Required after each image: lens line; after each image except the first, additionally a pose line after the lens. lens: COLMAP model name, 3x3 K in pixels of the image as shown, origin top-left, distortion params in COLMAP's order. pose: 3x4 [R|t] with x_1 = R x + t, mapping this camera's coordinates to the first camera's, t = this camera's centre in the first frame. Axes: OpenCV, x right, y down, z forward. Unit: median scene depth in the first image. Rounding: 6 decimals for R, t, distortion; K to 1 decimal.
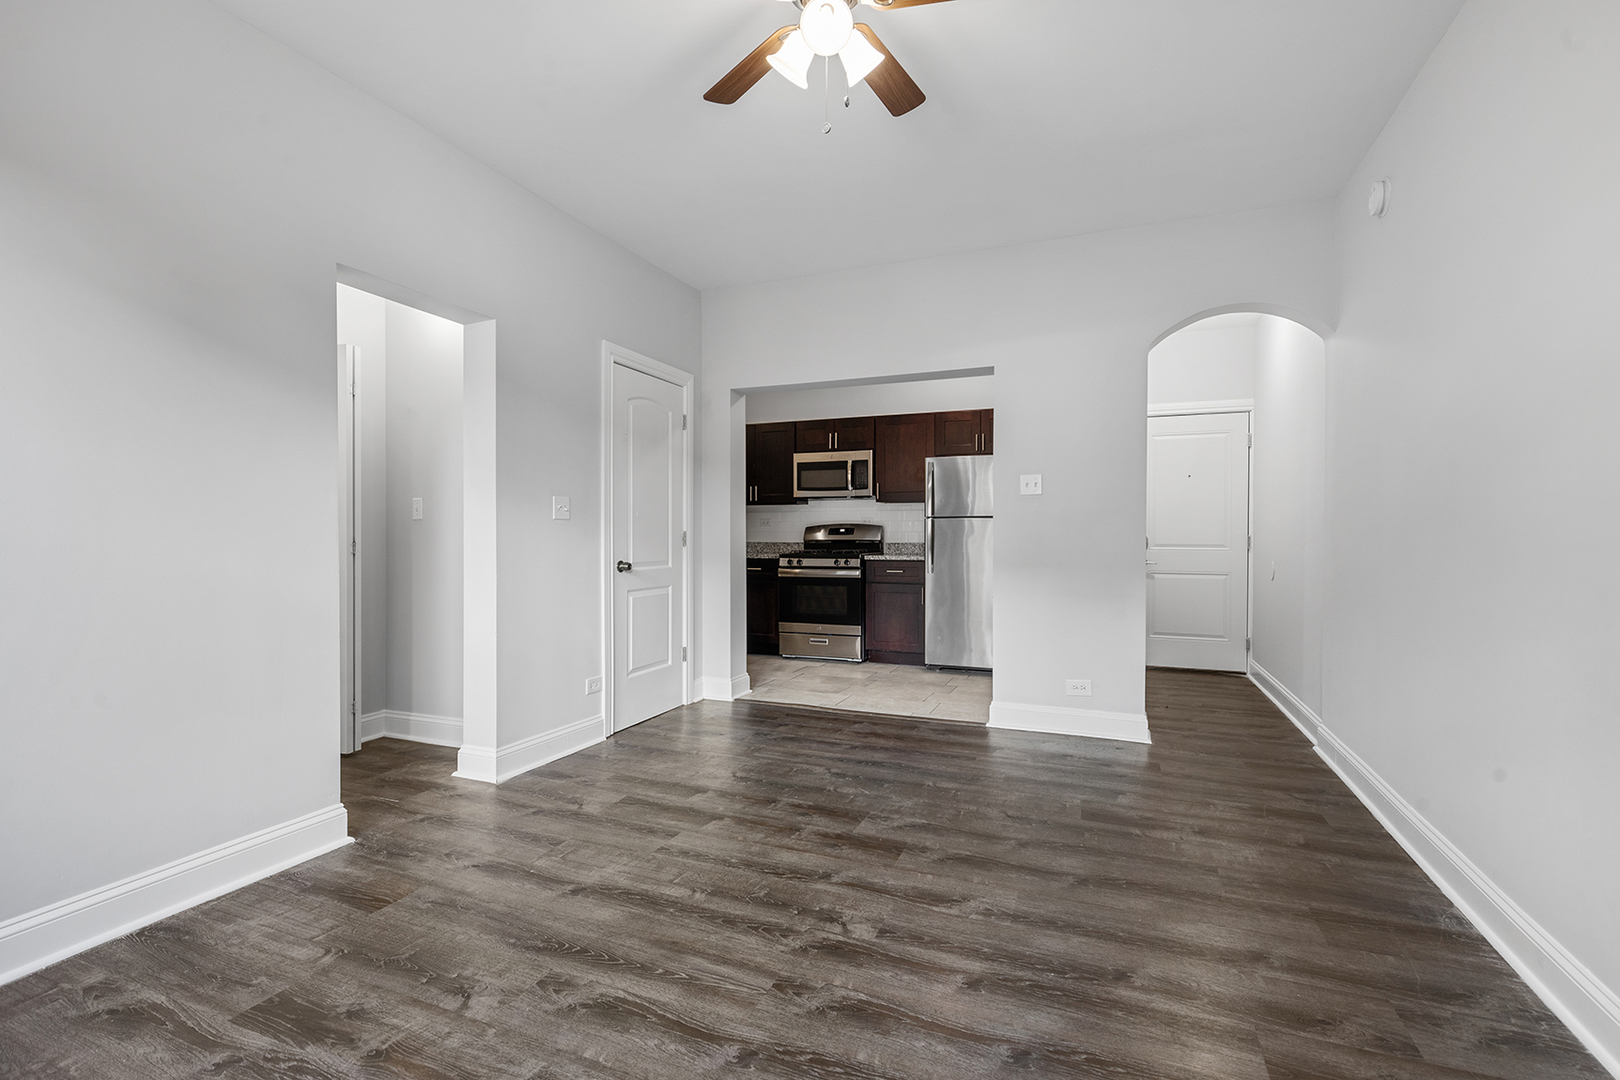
lens RADIAL K [[740.6, 0, 806.5], [0, 740.6, 518.5], [0, 0, 1]] dist [0.001313, -0.000092]
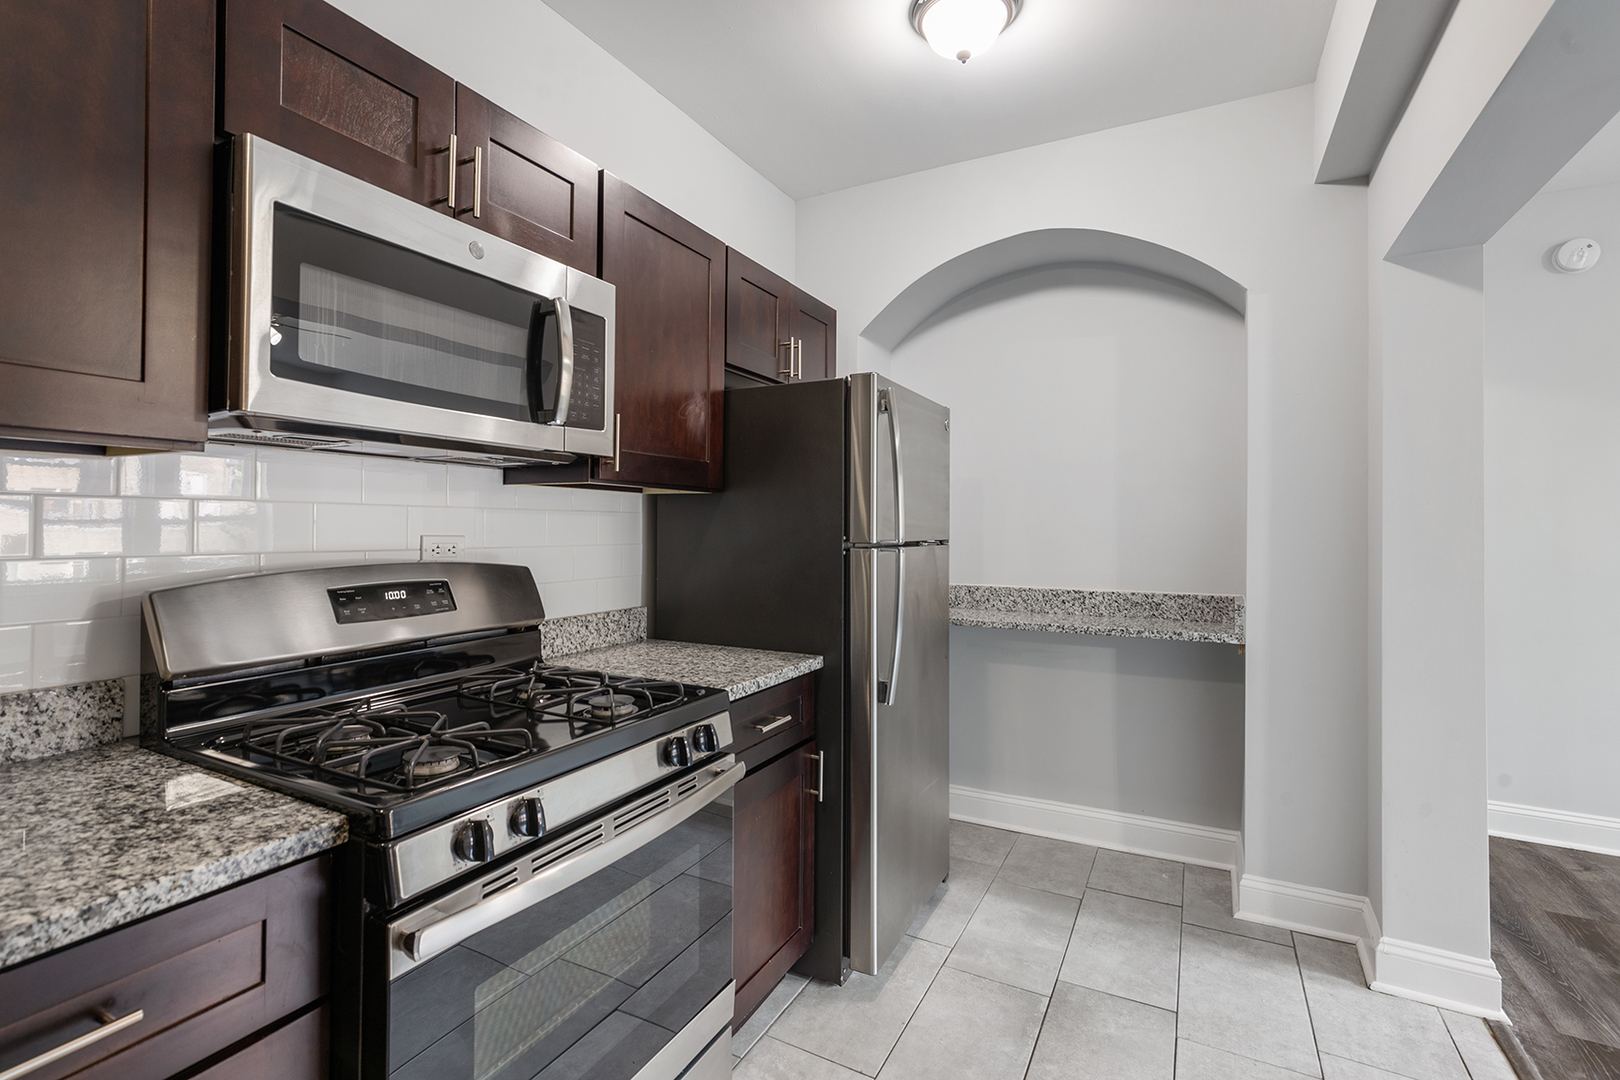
lens RADIAL K [[740.6, 0, 806.5], [0, 740.6, 518.5], [0, 0, 1]] dist [0.001313, -0.000092]
pose [[0.106261, 0.013144, 0.994251, -0.160927], [-0.026930, 0.999584, -0.010336, -0.007696], [-0.993973, -0.025677, 0.106571, 0.868241]]
